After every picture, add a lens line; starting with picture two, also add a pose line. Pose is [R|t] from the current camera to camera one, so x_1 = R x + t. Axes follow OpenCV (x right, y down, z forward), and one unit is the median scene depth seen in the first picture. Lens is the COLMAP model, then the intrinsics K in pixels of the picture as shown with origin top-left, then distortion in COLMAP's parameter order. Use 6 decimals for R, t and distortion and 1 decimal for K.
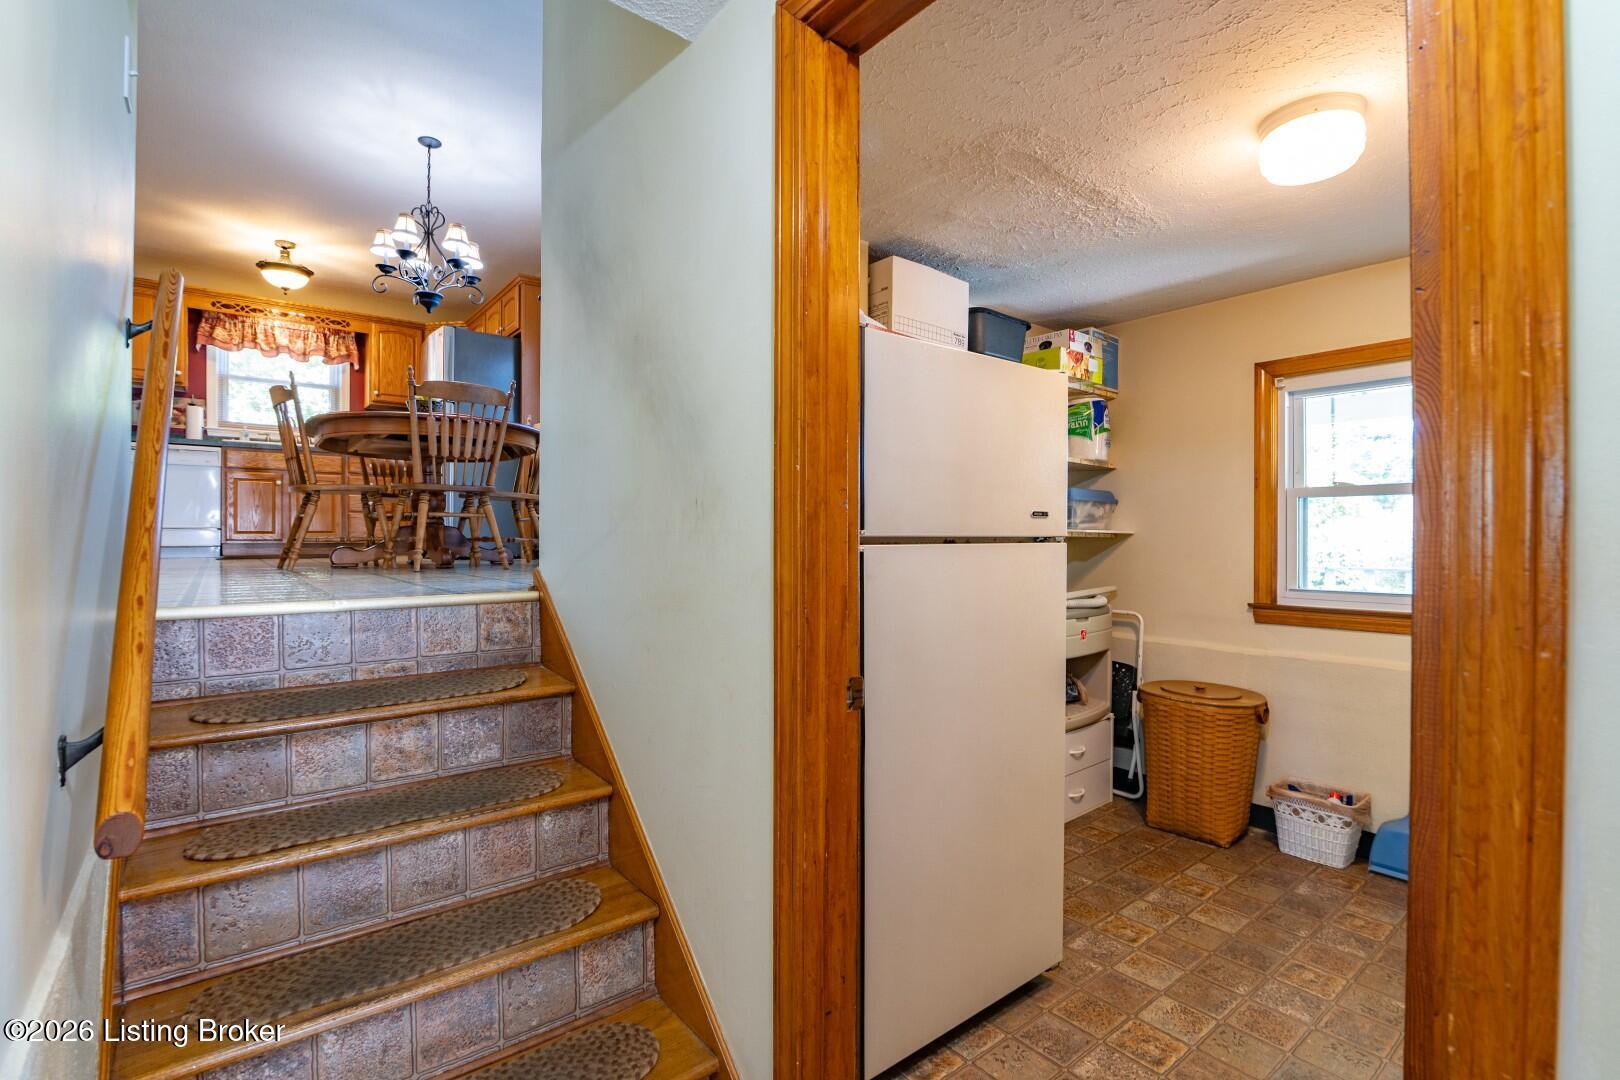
lens RADIAL K [[743.9, 0, 813.0], [0, 743.9, 543.8], [0, 0, 1]] dist [-0.019046, 0.000513]
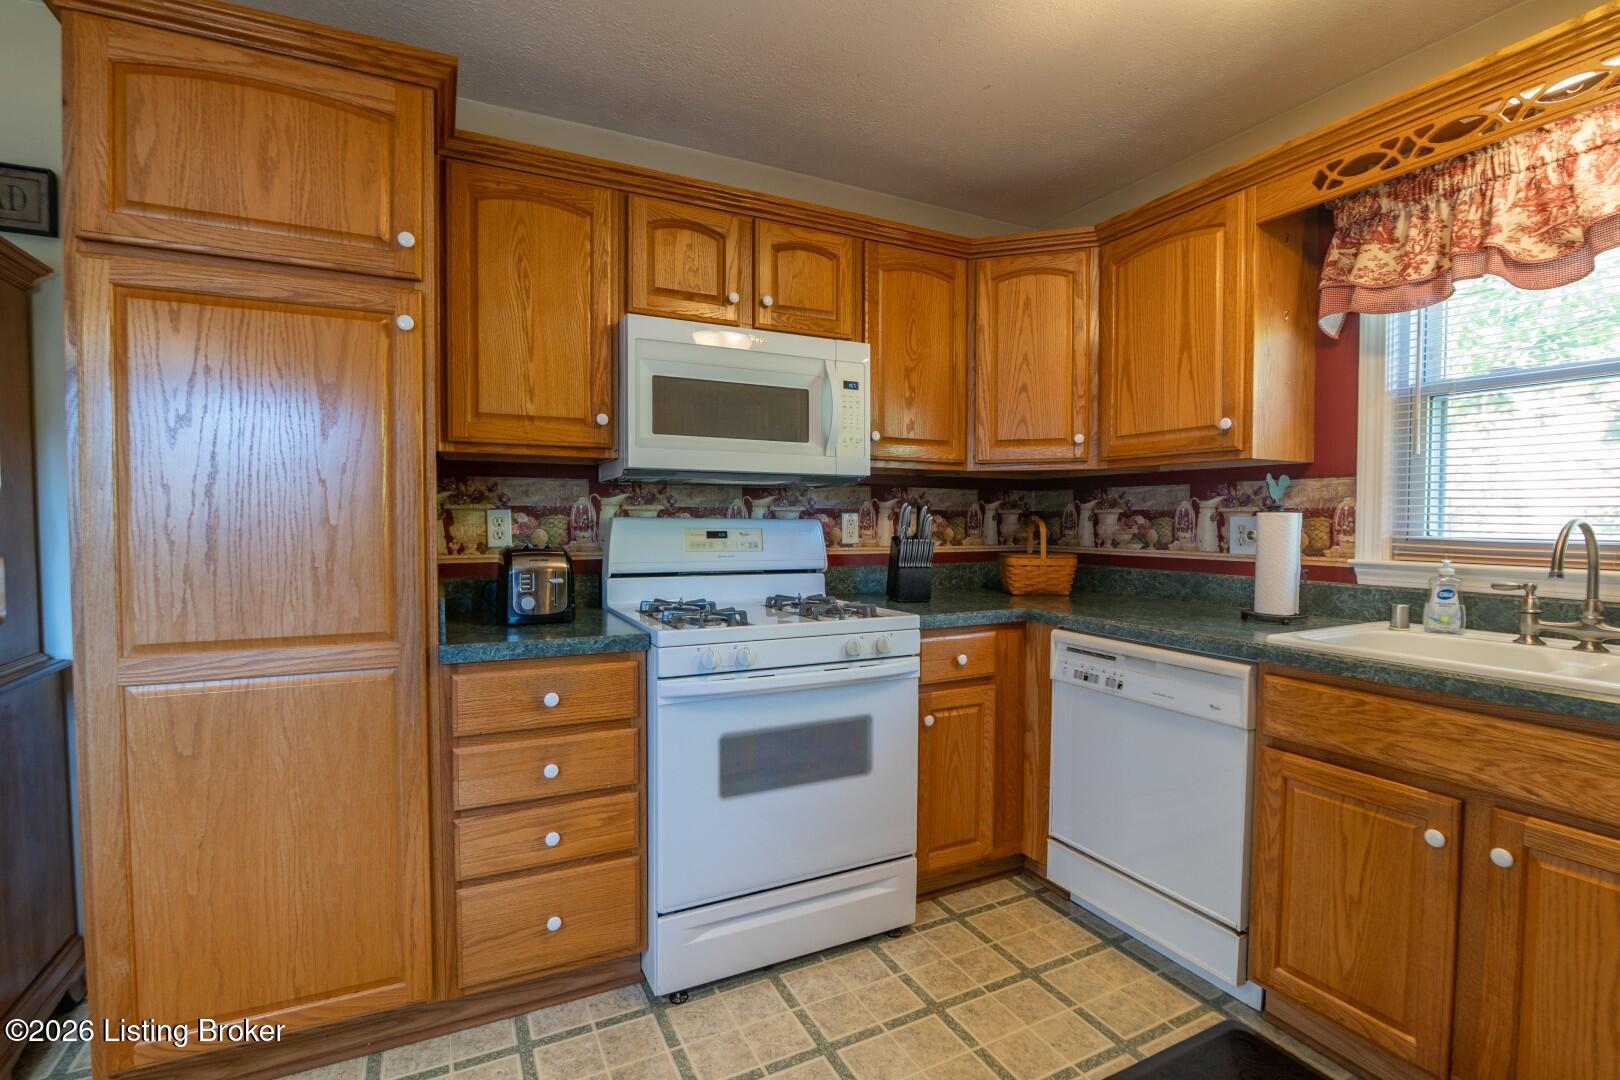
lens RADIAL K [[743.9, 0, 813.0], [0, 743.9, 543.8], [0, 0, 1]] dist [-0.019046, 0.000513]
pose [[-0.199931, 0.032798, -0.979261, -0.320746], [-0.010179, 0.999316, 0.035548, -0.125090], [0.979757, 0.017075, -0.199460, 0.588562]]
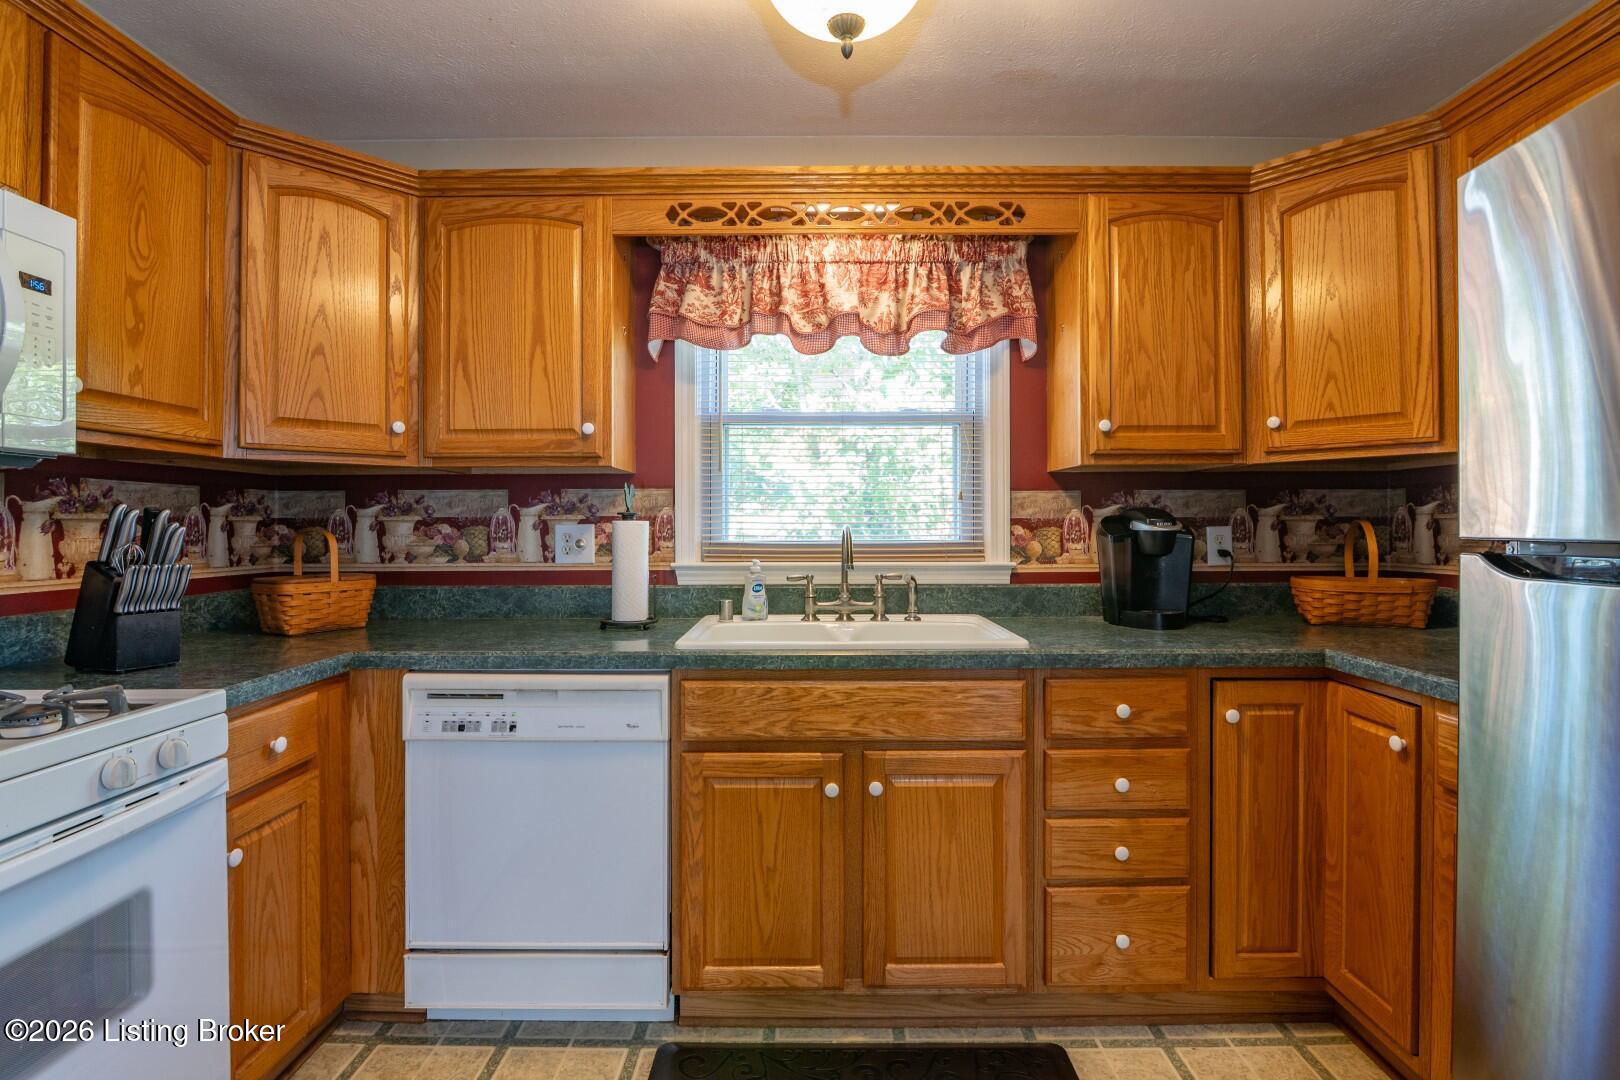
lens RADIAL K [[755.4, 0, 813.3], [0, 755.4, 519.3], [0, 0, 1]] dist [-0.020217, 0.000427]
pose [[0.779236, -0.007928, -0.626681, -0.380175], [-0.000788, 0.999907, -0.013630, -0.125343], [0.626731, 0.011115, 0.779157, 0.532601]]
